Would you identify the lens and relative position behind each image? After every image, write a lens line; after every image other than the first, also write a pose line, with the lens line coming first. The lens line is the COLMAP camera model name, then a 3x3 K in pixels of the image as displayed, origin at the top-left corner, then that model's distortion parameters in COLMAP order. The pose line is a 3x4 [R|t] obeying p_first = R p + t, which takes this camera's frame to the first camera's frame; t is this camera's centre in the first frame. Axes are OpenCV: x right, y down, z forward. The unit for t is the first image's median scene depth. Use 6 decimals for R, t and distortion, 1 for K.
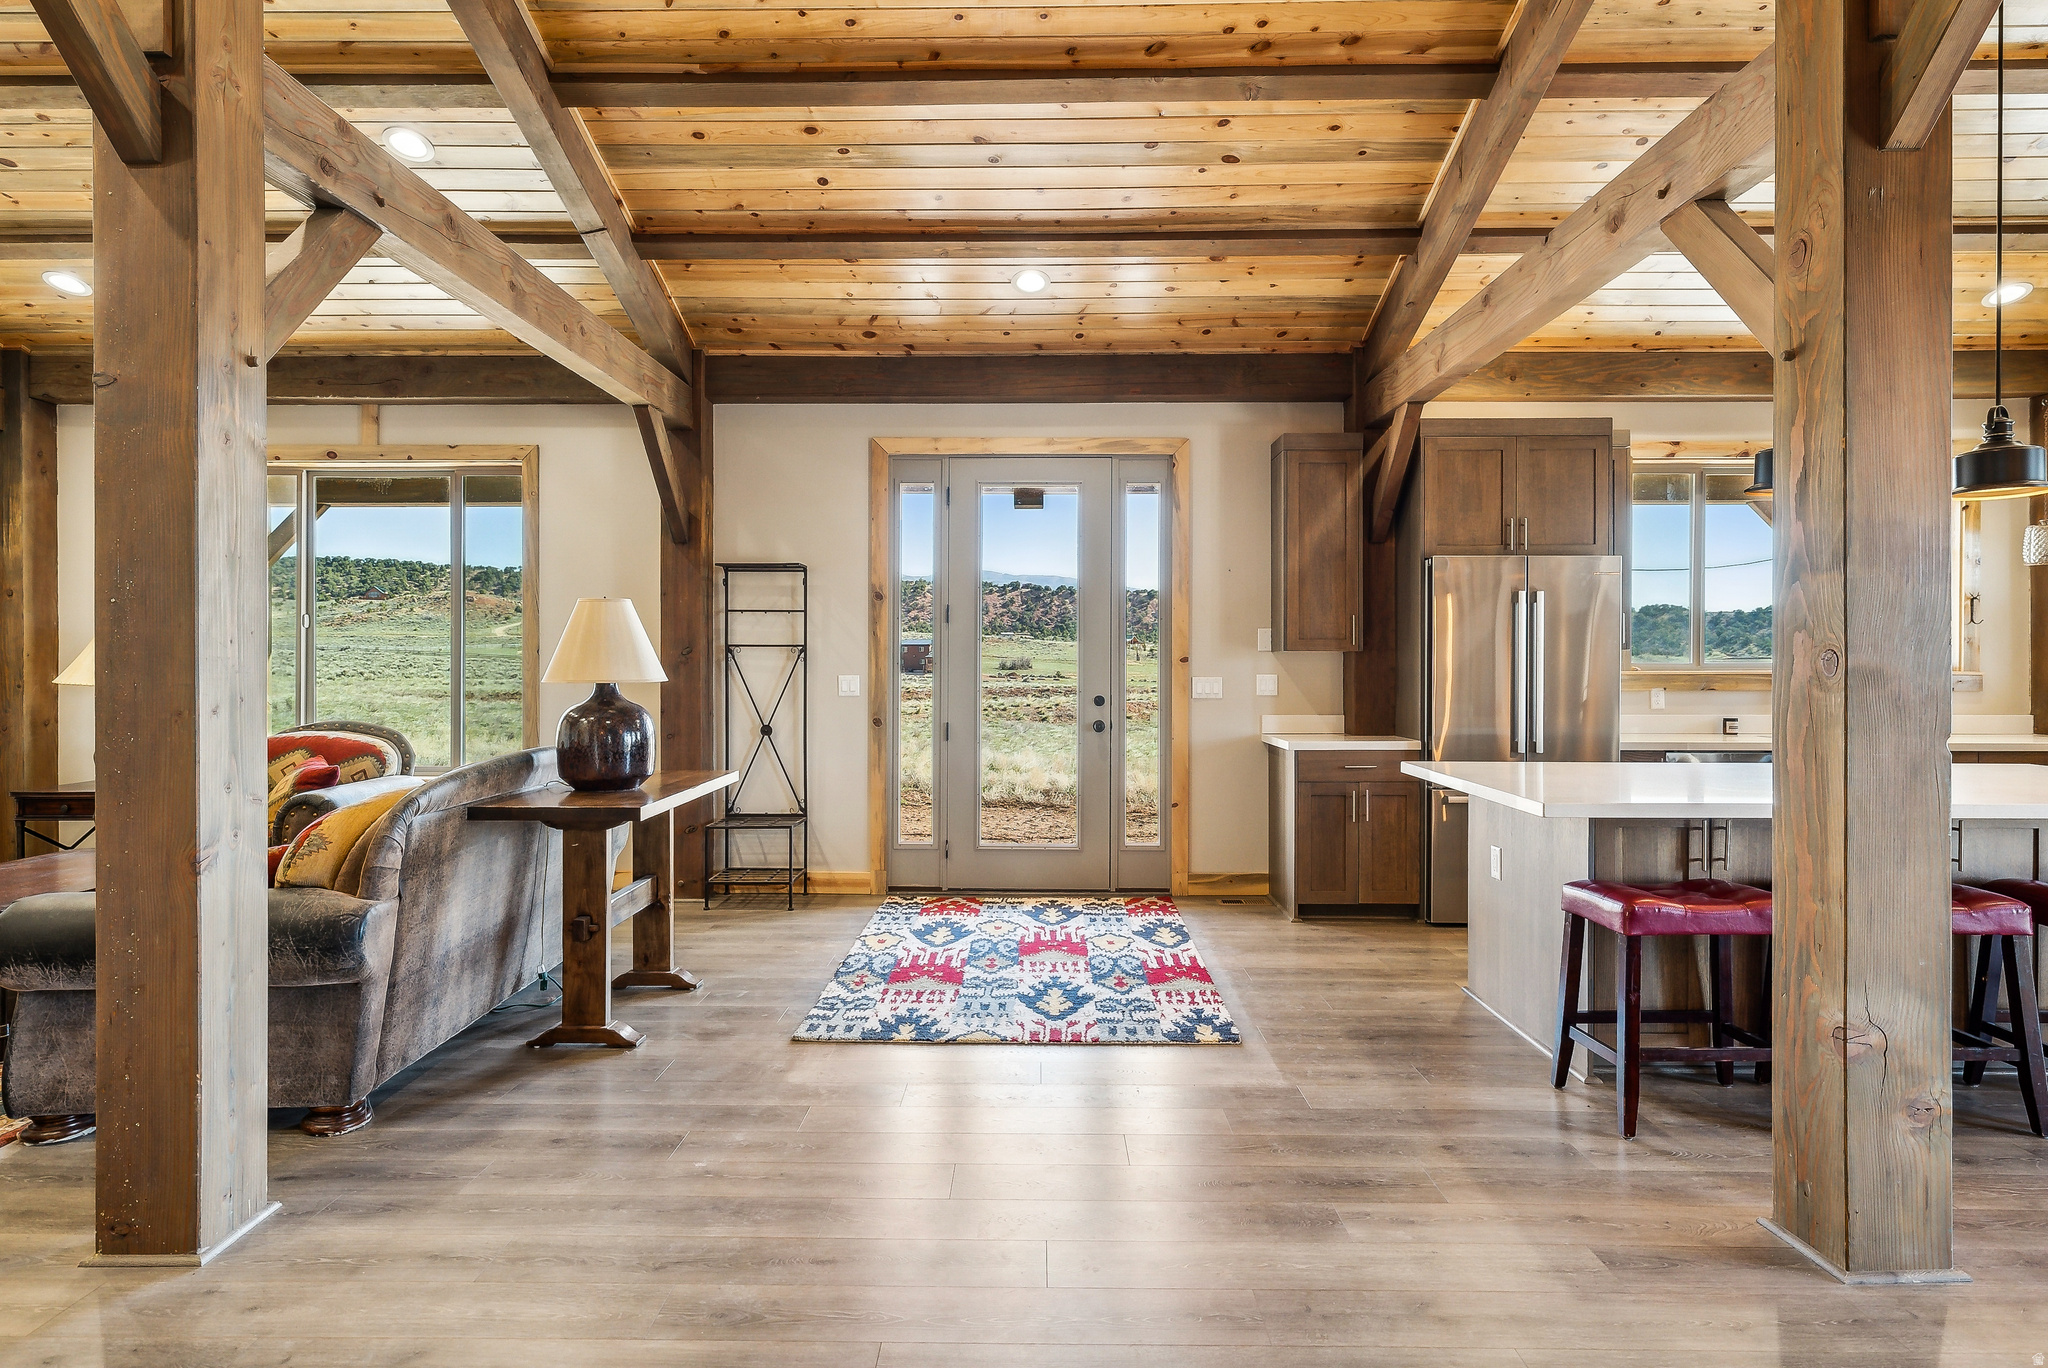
lens RADIAL K [[1124.1, 0, 1018.6], [0, 1124.1, 667.2], [0, 0, 1]] dist [0.005216, -0.001139]
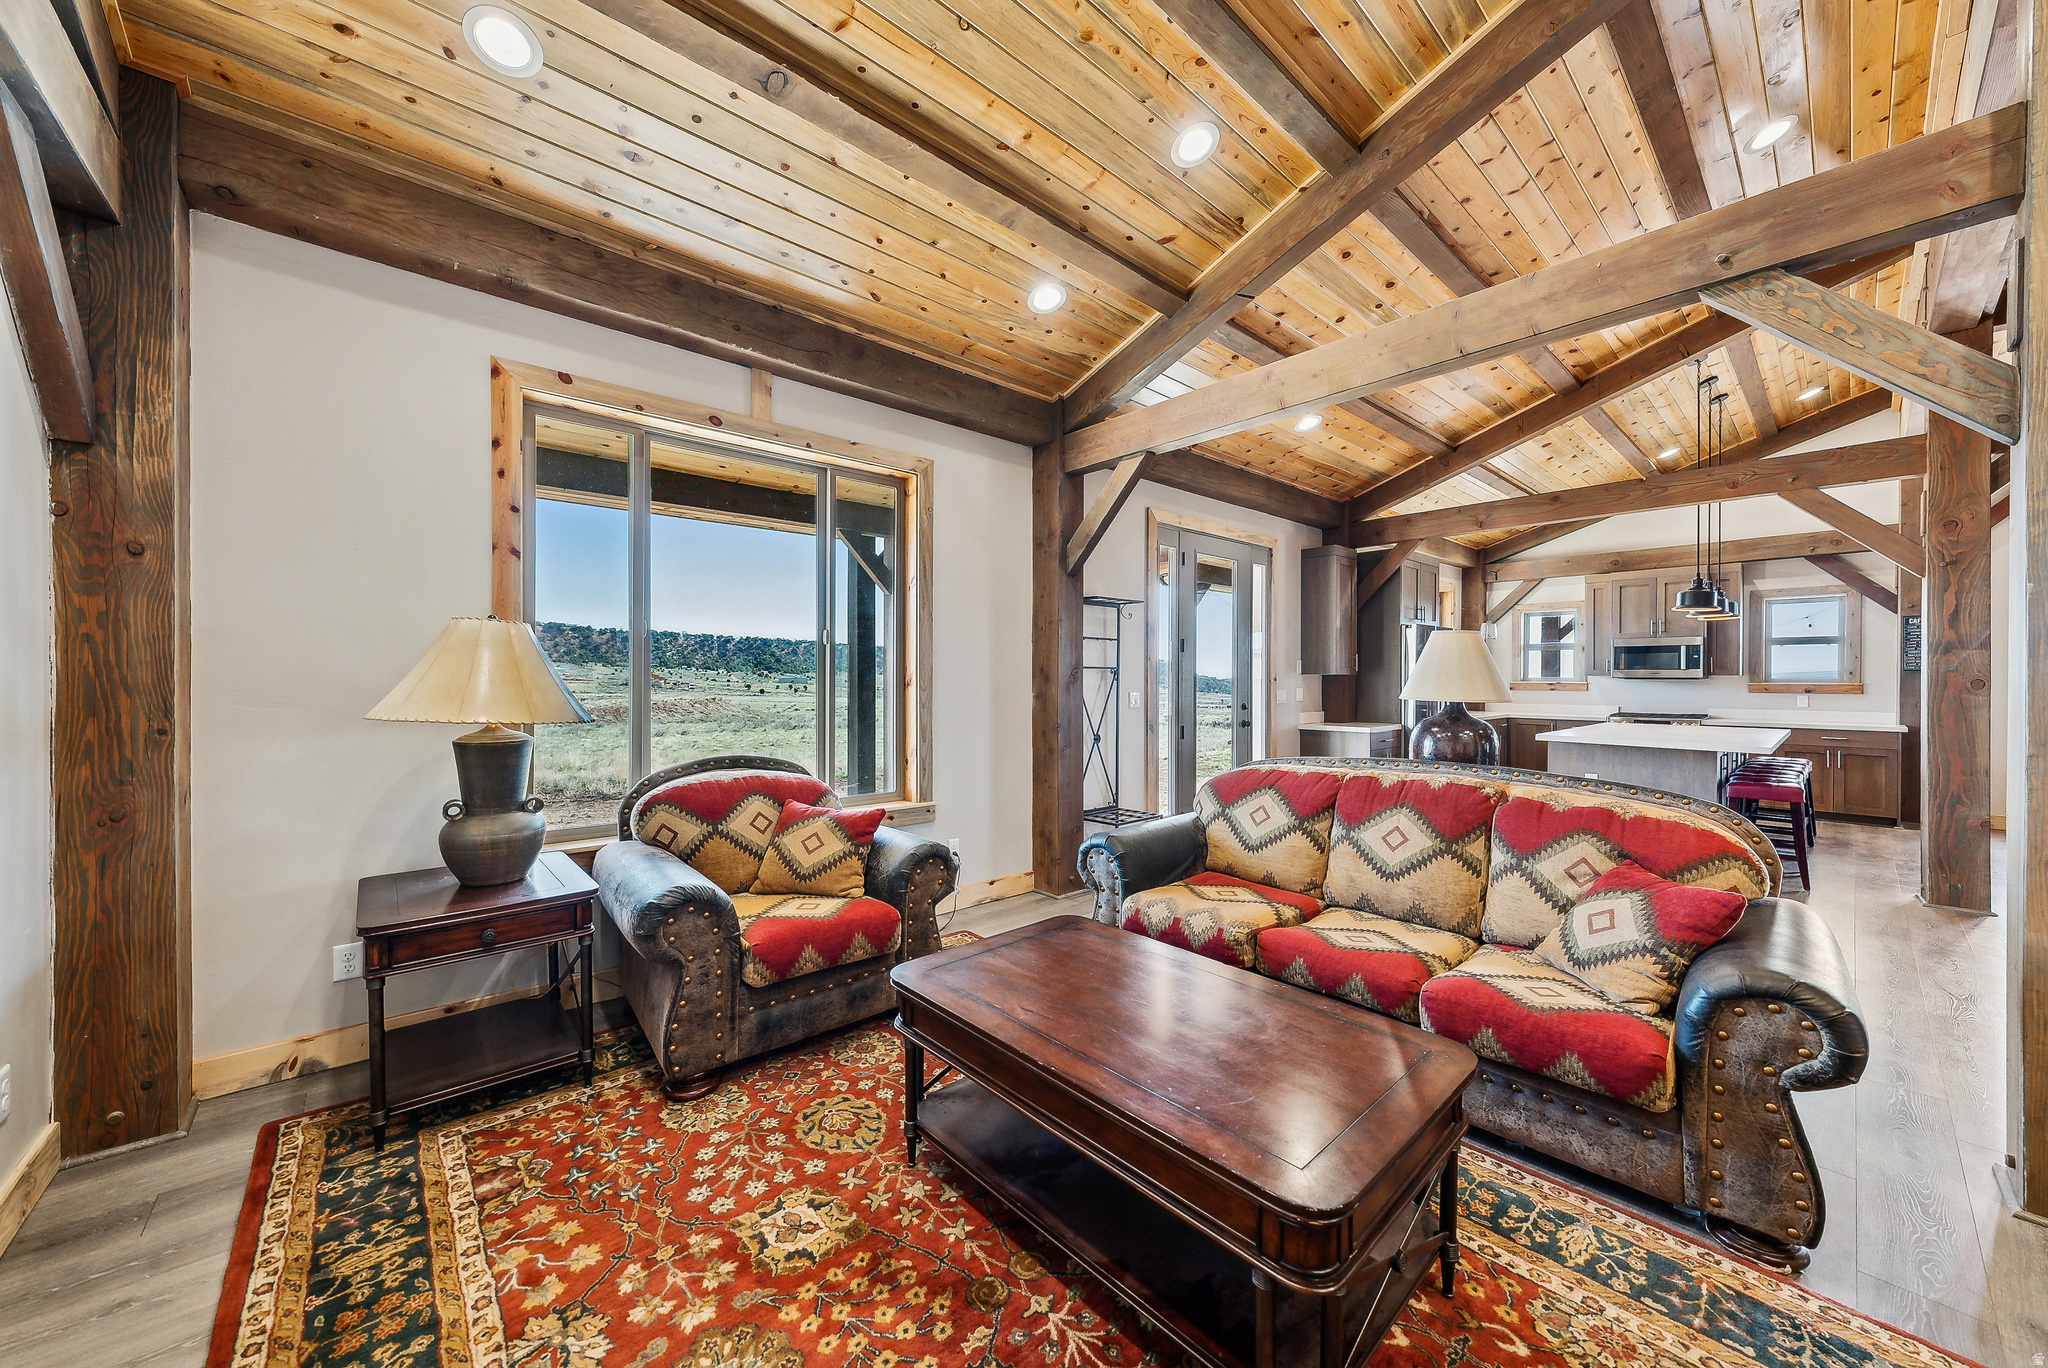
lens RADIAL K [[732.2, 0, 1023.0], [0, 732.2, 683.2], [0, 0, 1]] dist [-0.001089, -0.000002]
pose [[0.739029, -0.003844, 0.673663, -0.897886], [0.000921, 0.999989, 0.004696, -0.007193], [-0.673673, -0.002850, 0.739024, 0.534054]]
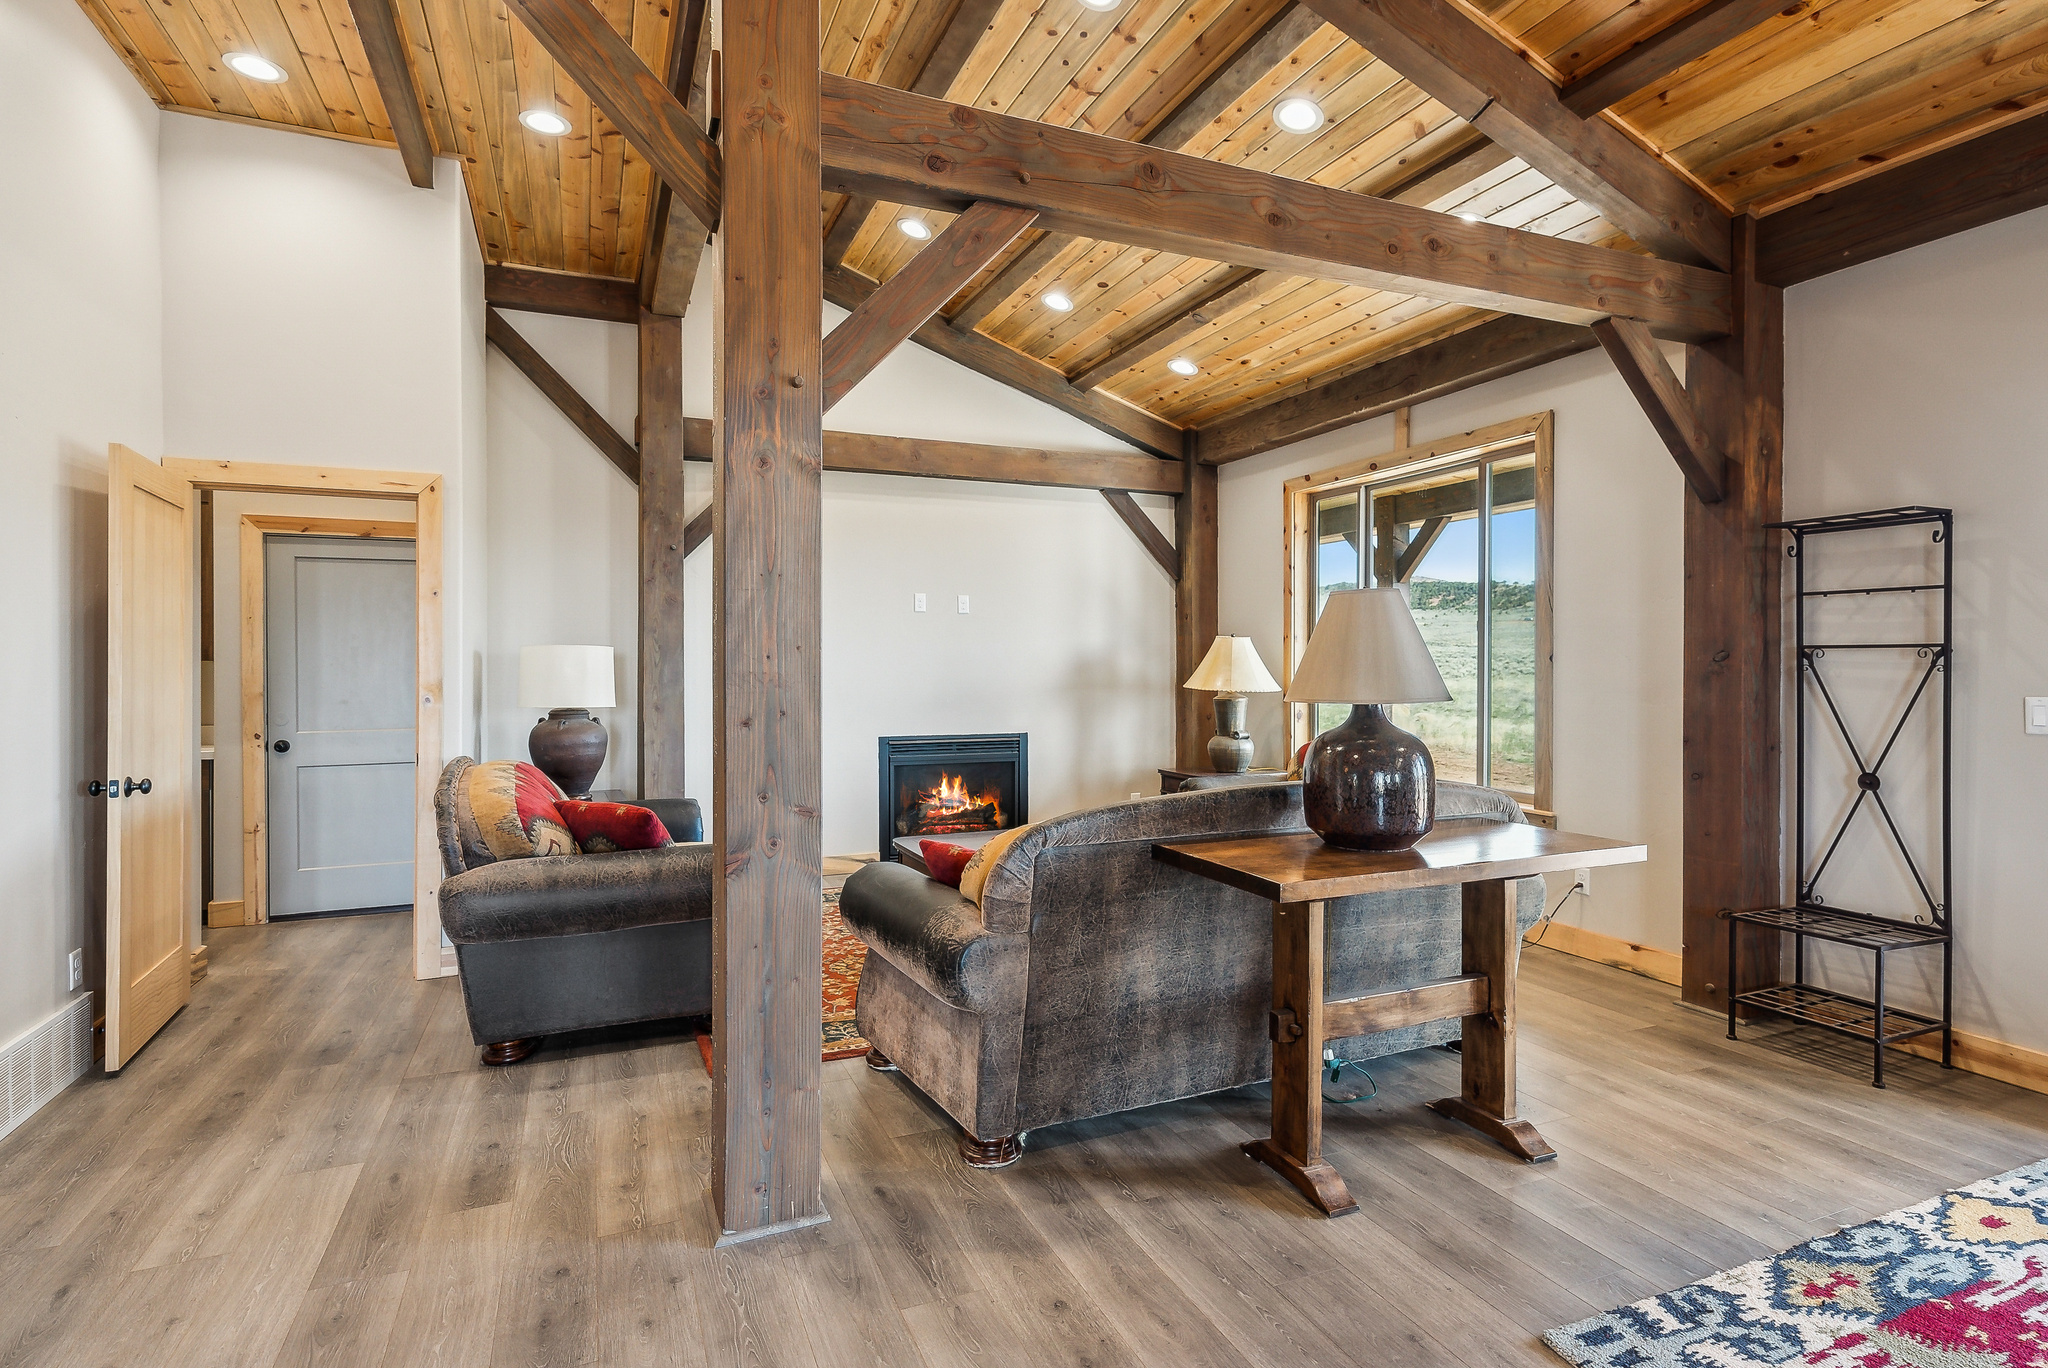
lens RADIAL K [[1015.0, 0, 1018.1], [0, 1015.0, 669.9], [0, 0, 1]] dist [0.005101, -0.000060]
pose [[0.405377, 0.003156, -0.914144, 0.112810], [-0.003048, 0.999993, 0.002101, -0.006243], [0.914144, 0.001934, 0.405384, 0.376561]]
